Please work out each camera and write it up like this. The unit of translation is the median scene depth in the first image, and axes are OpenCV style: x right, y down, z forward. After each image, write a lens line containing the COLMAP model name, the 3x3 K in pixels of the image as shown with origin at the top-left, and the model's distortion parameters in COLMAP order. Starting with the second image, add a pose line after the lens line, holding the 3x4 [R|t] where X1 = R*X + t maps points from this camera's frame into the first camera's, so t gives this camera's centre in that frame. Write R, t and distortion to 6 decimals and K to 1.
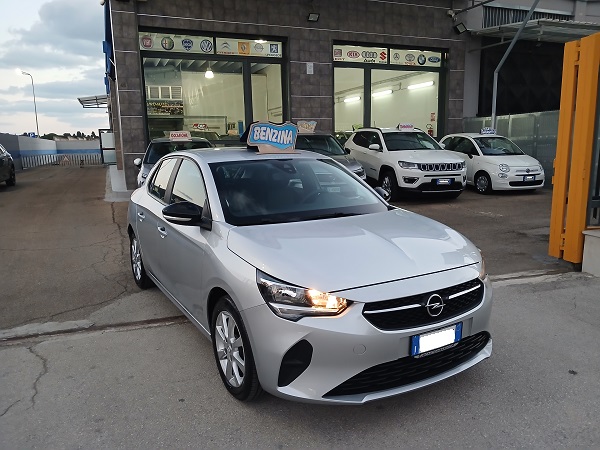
lens RADIAL K [[475.3, 0, 320.9], [0, 475.3, 227.4], [0, 0, 1]] dist [-0.001266, 0.015710]
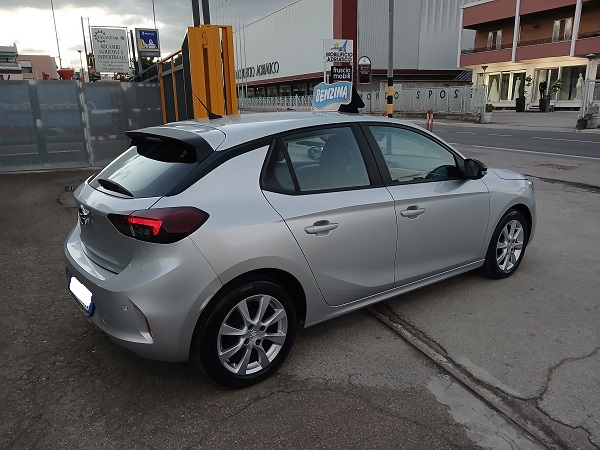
lens RADIAL K [[463.1, 0, 298.8], [0, 463.1, 211.3], [0, 0, 1]] dist [0.003016, -0.000992]
pose [[-0.080636, -0.213080, 0.973702, -0.355125], [0.190101, 0.955664, 0.224875, -0.068940], [-0.978448, 0.203234, -0.036555, 0.392561]]
